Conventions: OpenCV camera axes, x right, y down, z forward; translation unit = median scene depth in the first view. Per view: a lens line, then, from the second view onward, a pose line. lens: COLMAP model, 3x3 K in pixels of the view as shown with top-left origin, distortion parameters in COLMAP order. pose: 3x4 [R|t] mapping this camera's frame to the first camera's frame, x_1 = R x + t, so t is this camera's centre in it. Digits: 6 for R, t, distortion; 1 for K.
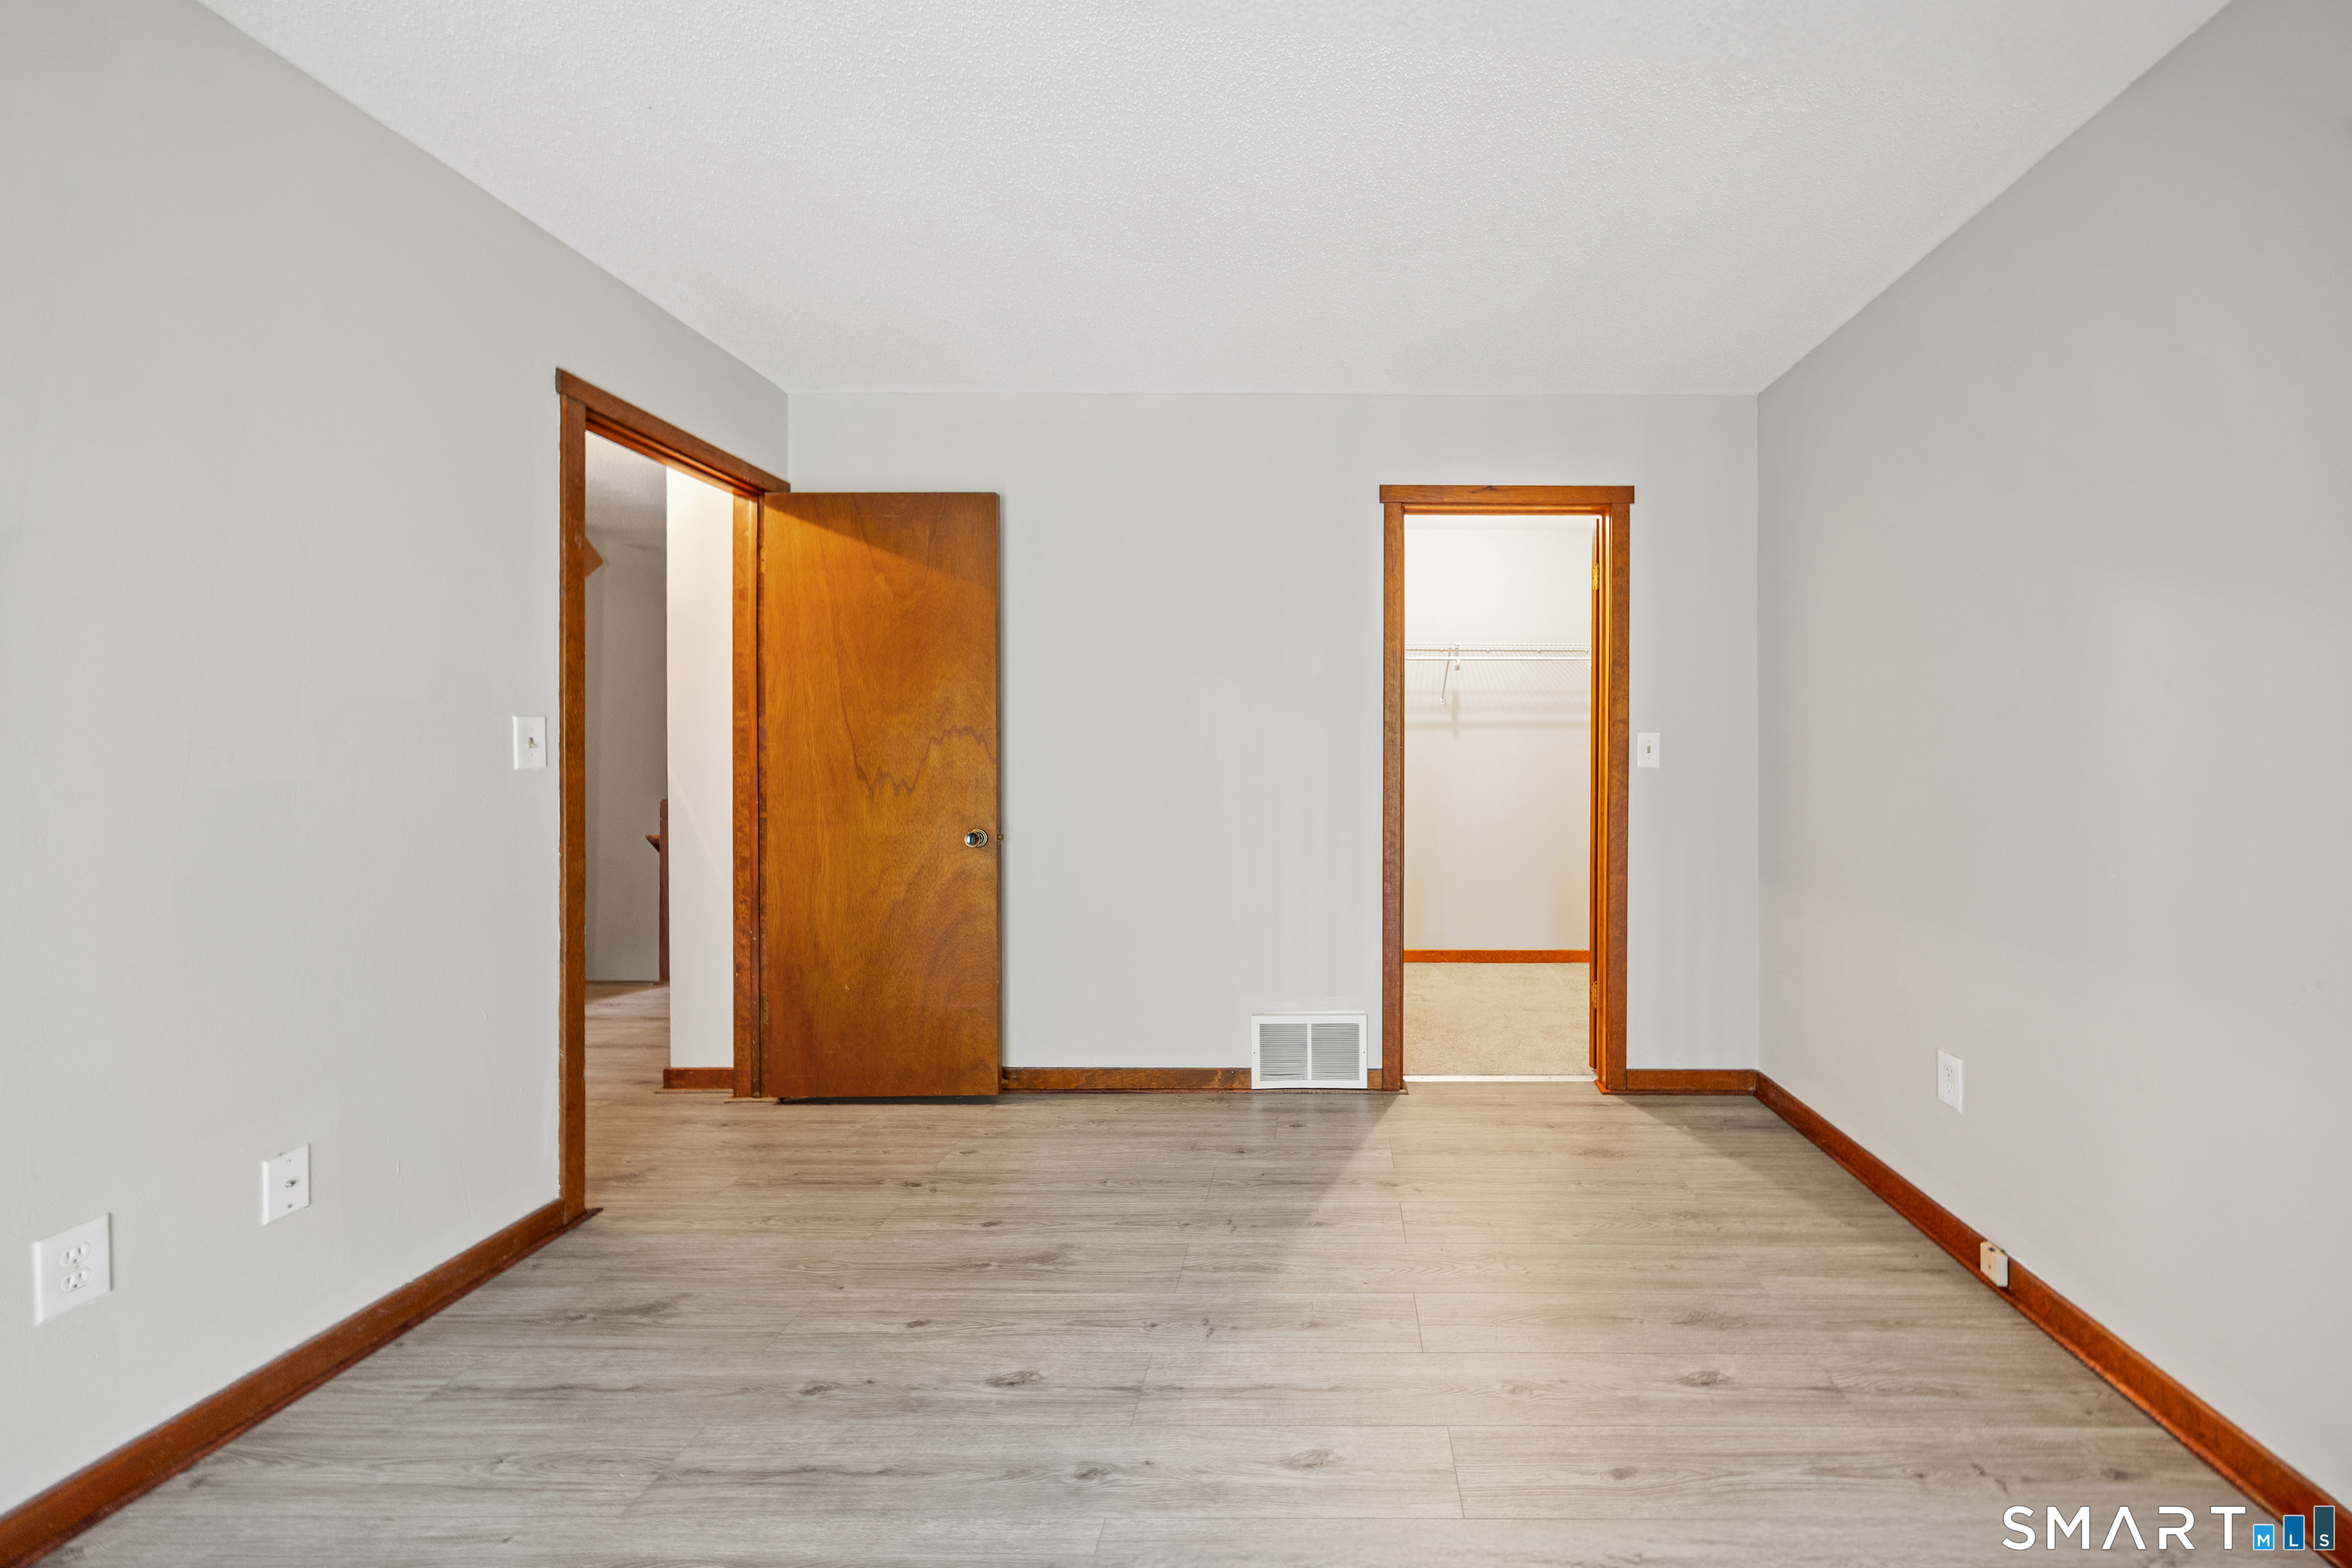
lens RADIAL K [[931.4, 0, 1276.8], [0, 931.4, 777.0], [0, 0, 1]] dist [-0.000242, -0.000015]
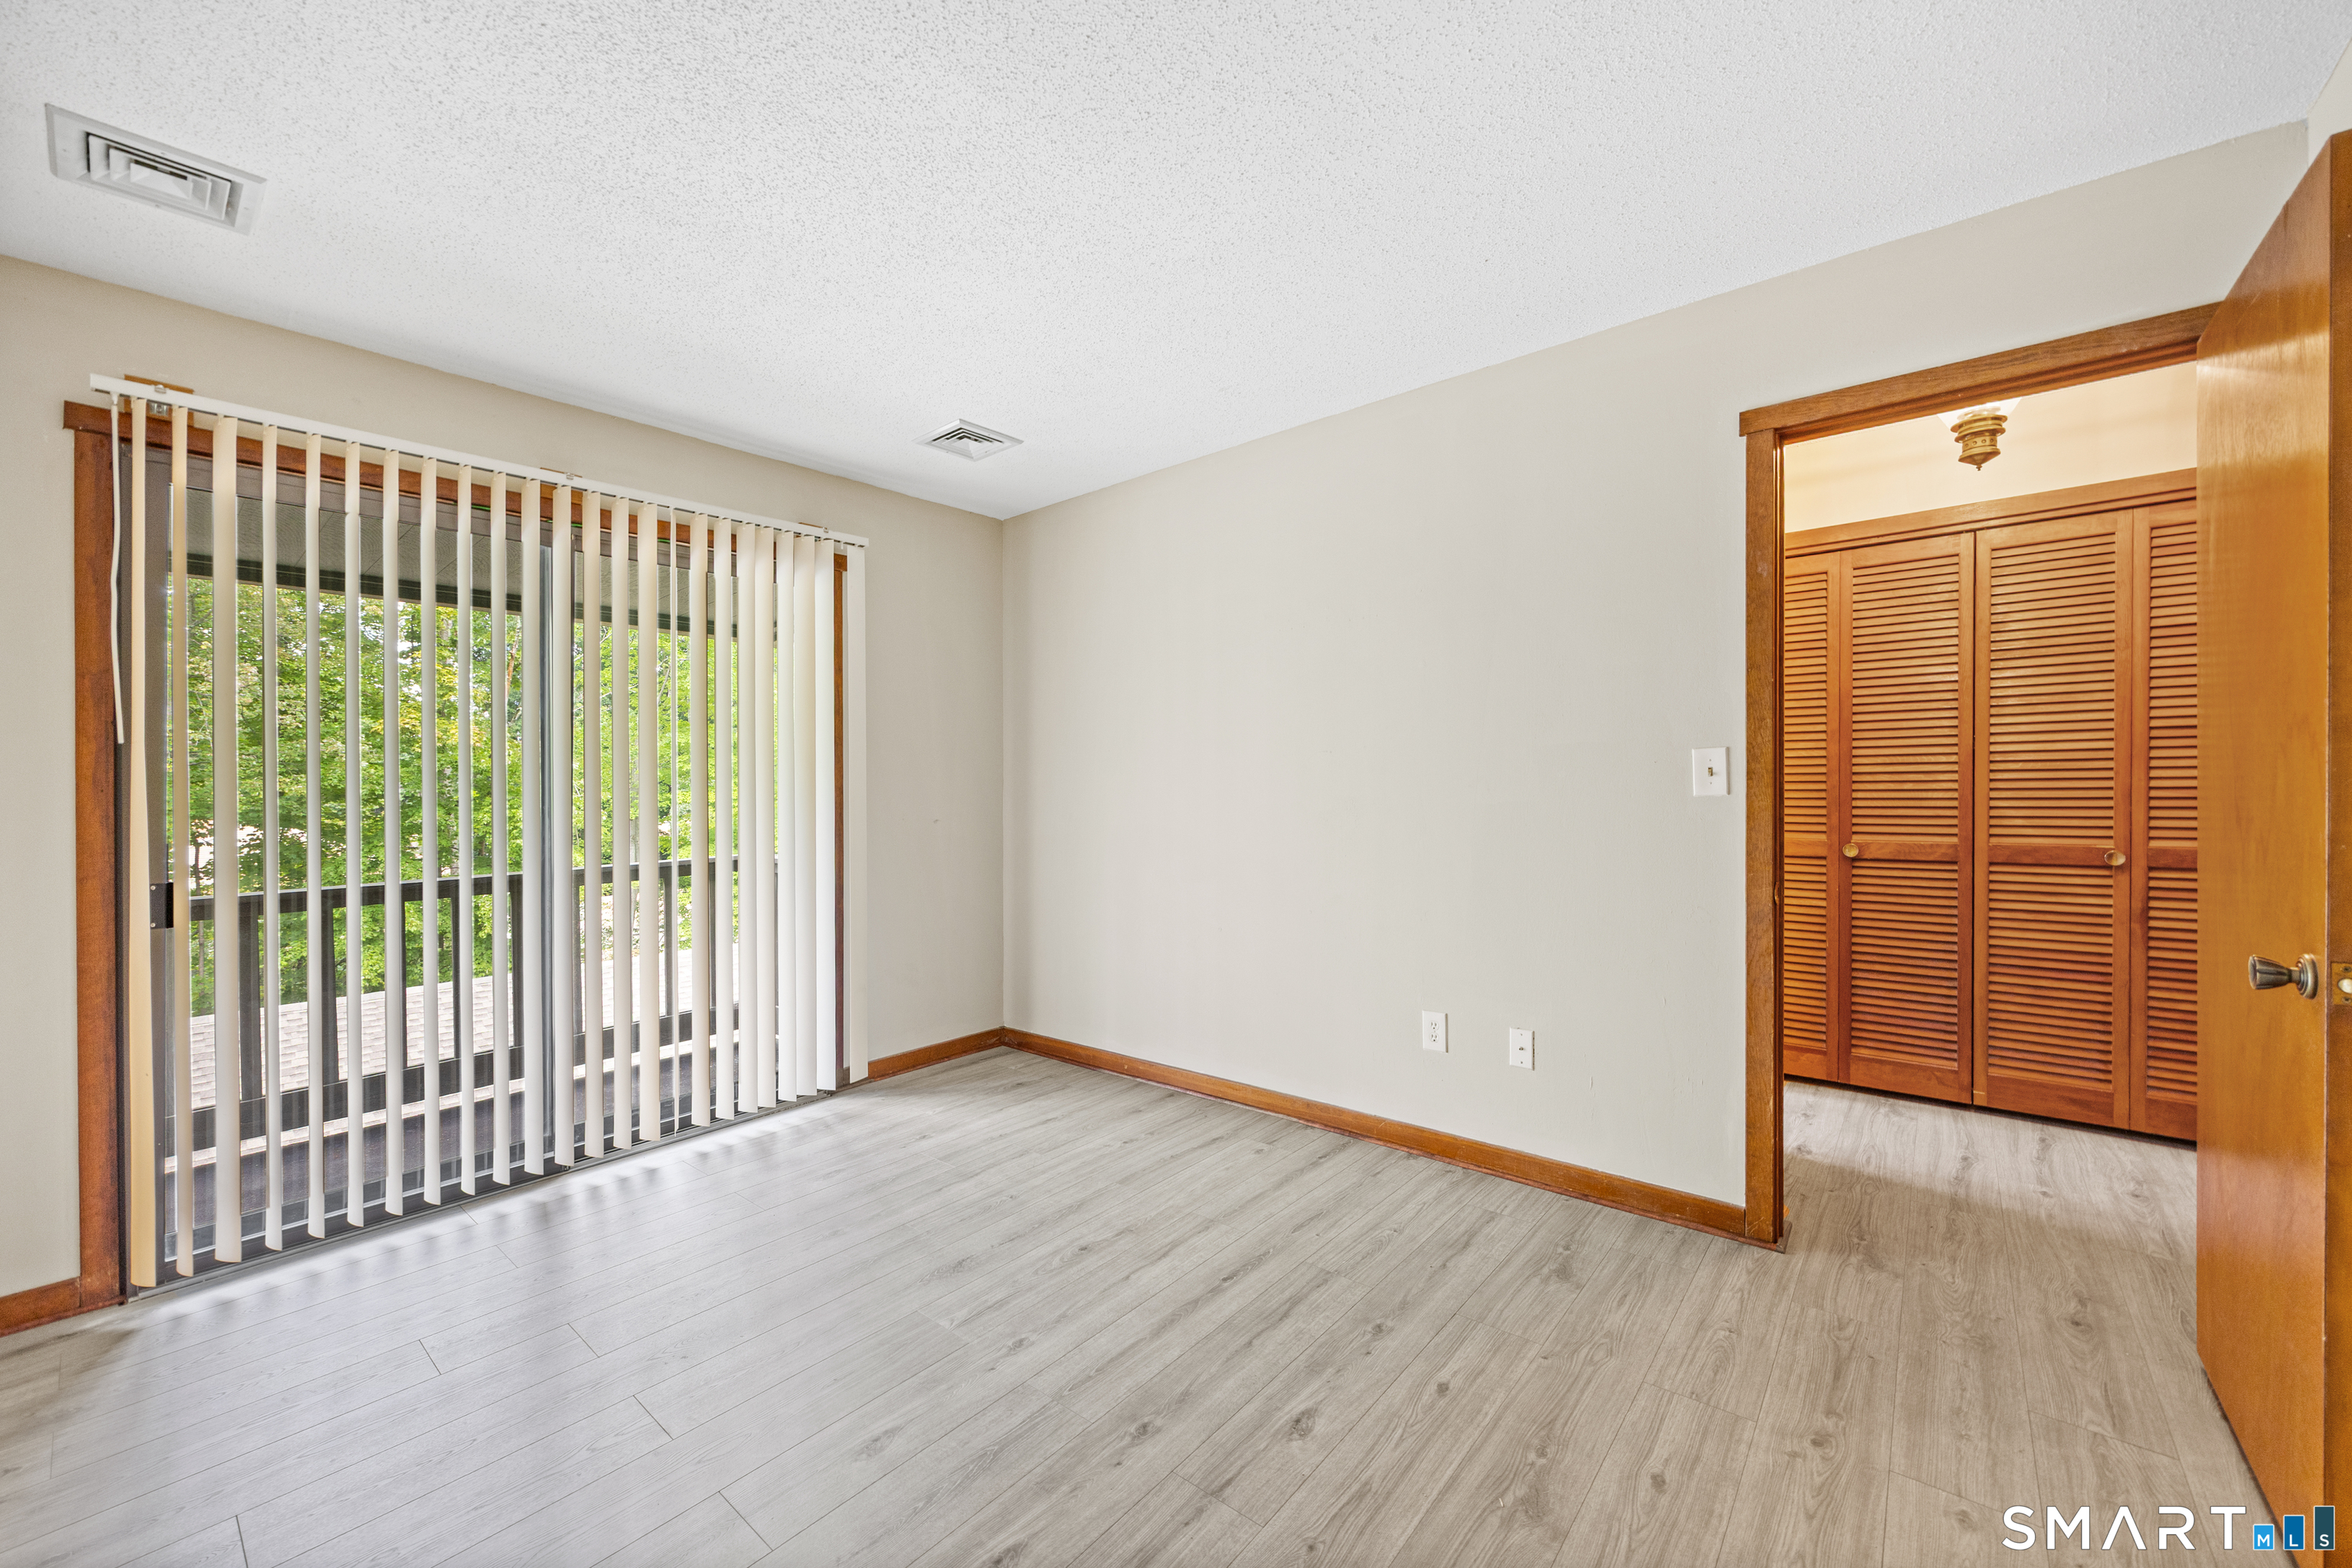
lens RADIAL K [[918.0, 0, 1176.0], [0, 918.0, 784.0], [0, 0, 1]] dist [-0.000721, -0.000021]
pose [[-0.610228, 0.010147, -0.792161, 0.516962], [-0.002720, 0.999885, 0.014903, -0.043377], [0.792221, 0.011249, -0.610130, 1.352530]]
